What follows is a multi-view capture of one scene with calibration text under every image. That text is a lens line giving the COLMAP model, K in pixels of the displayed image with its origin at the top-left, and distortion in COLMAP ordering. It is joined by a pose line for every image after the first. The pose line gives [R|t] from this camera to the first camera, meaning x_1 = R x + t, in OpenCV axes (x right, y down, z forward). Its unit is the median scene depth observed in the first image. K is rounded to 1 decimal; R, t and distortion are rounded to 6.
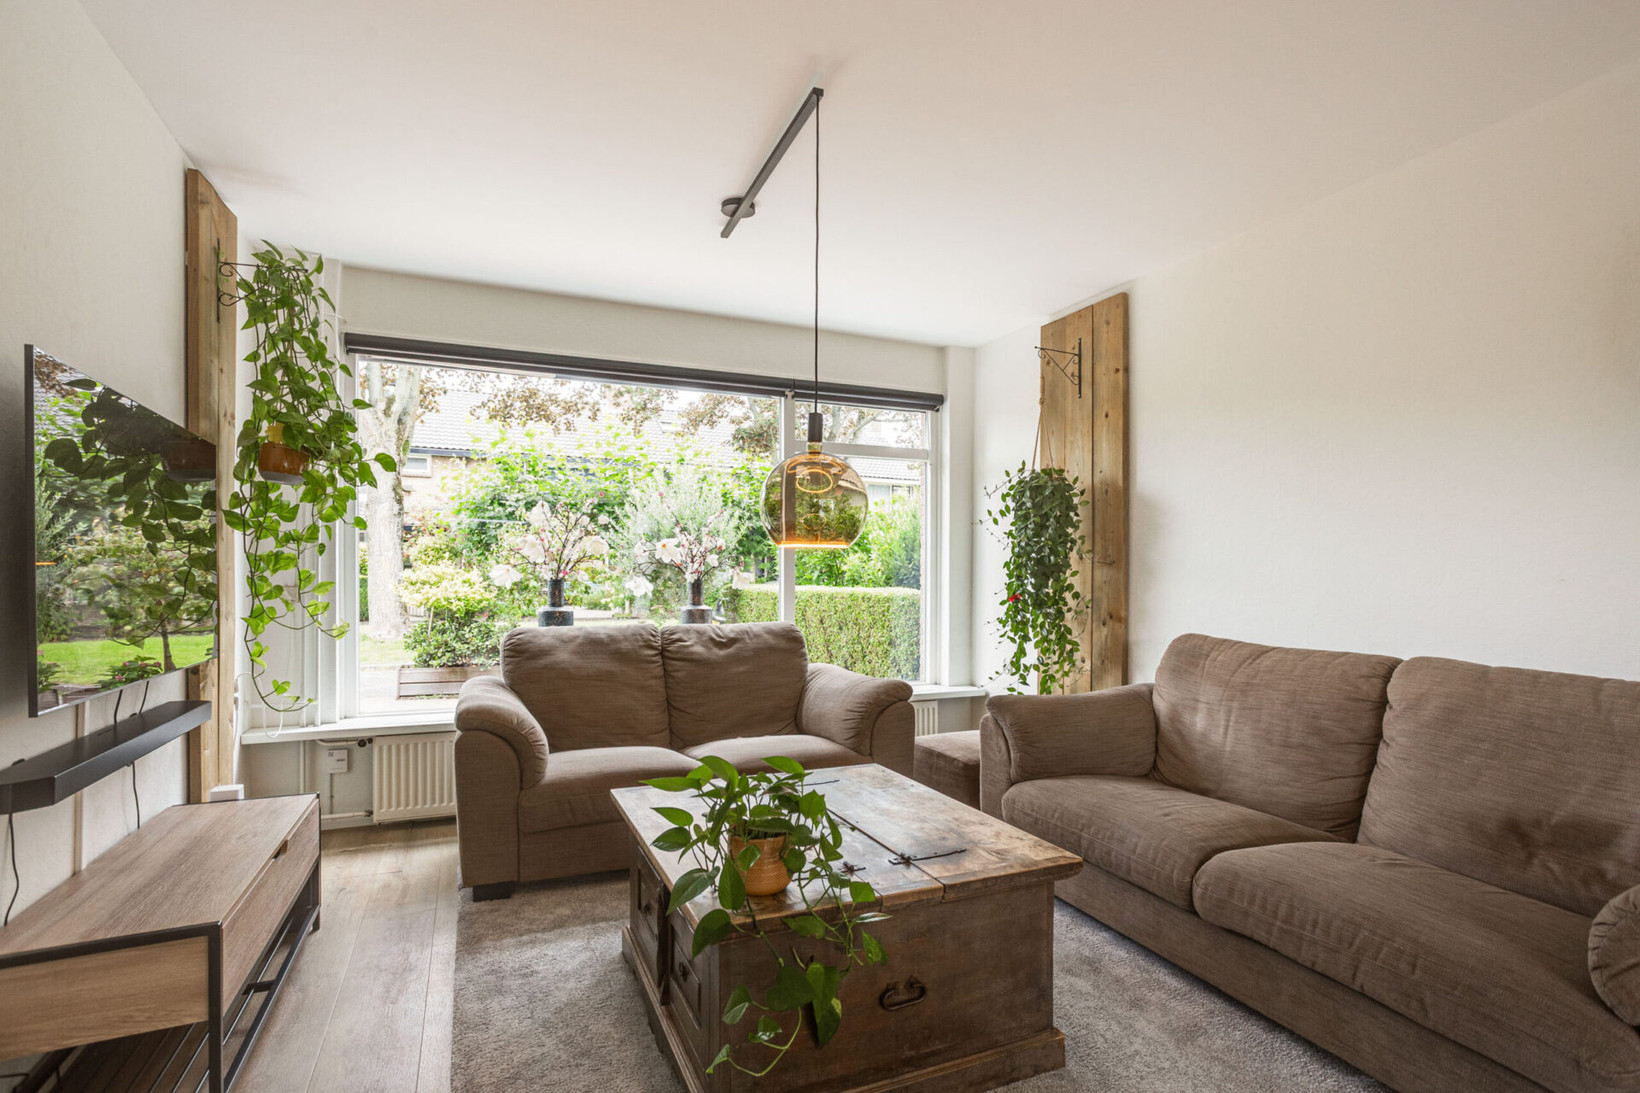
lens RADIAL K [[818.9, 0, 829.3], [0, 818.9, 574.8], [0, 0, 1]] dist [-0.055428, 0.036776]
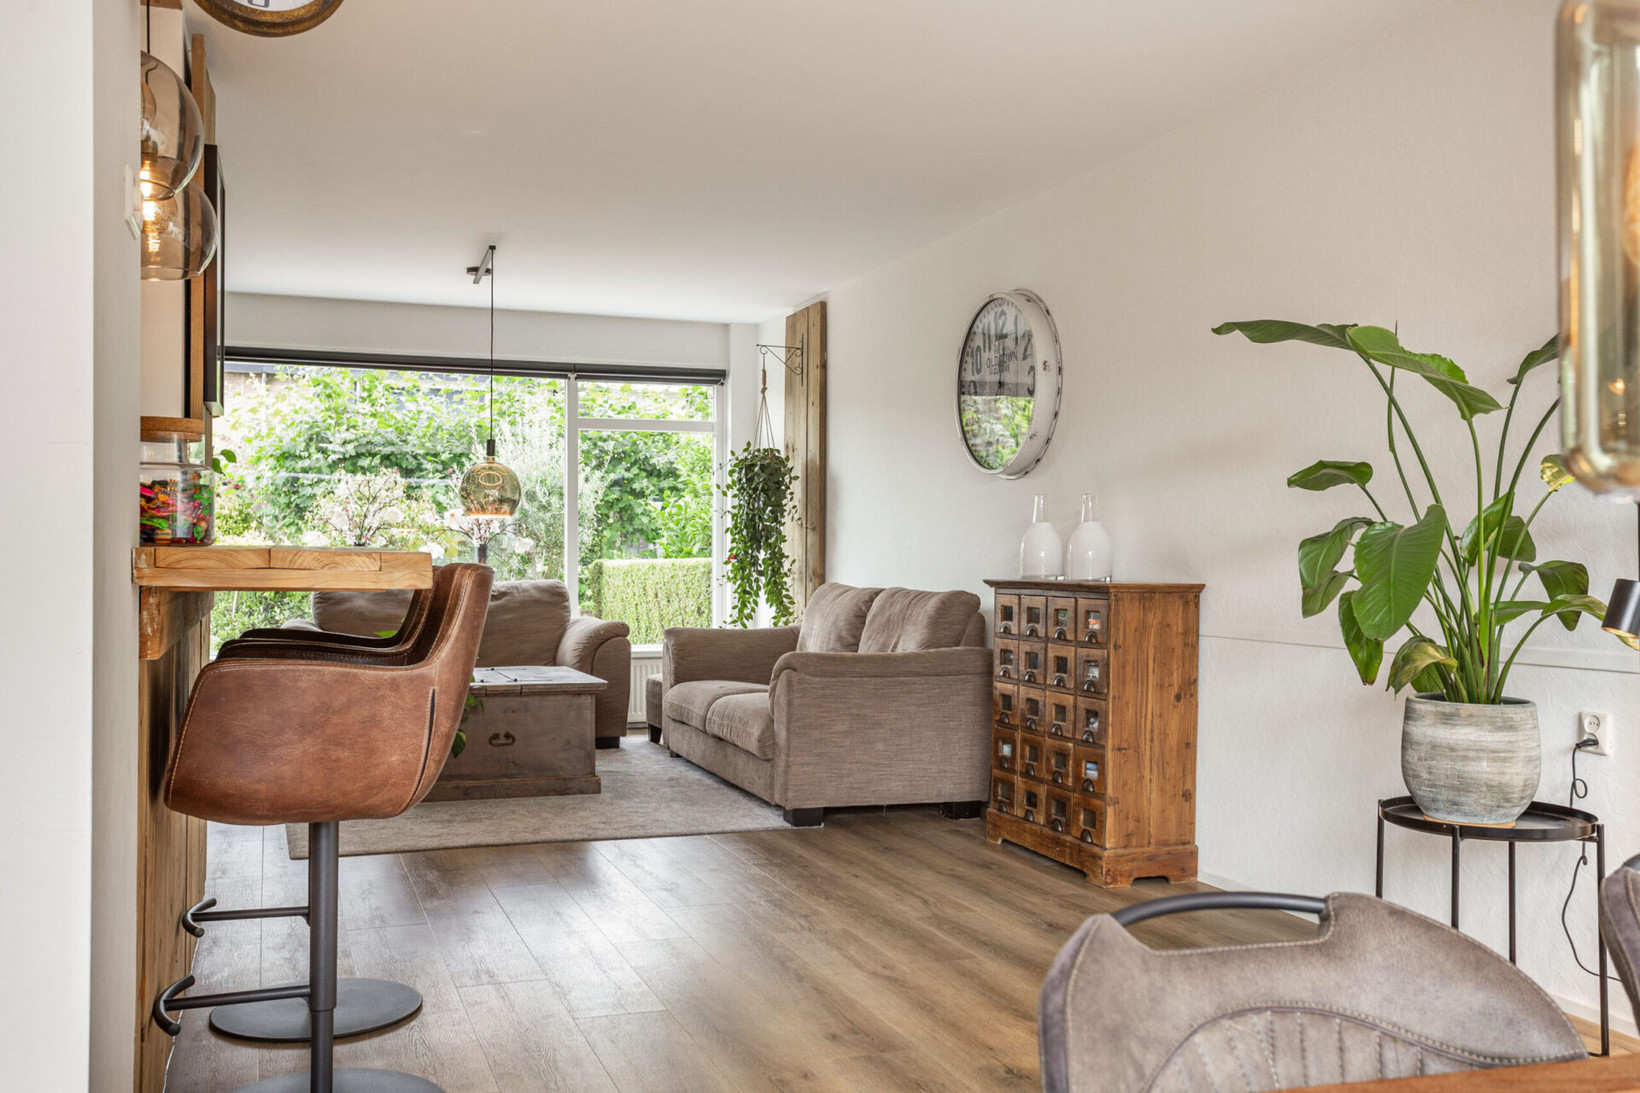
lens RADIAL K [[1497.3, 0, 820.0], [0, 1497.3, 546.5], [0, 0, 1]] dist [-0.007999, 0.001967]
pose [[0.997954, -0.002476, -0.063882, 0.589890], [0.001883, 0.999955, -0.009337, 0.038484], [0.063903, 0.009198, 0.997914, -1.408587]]
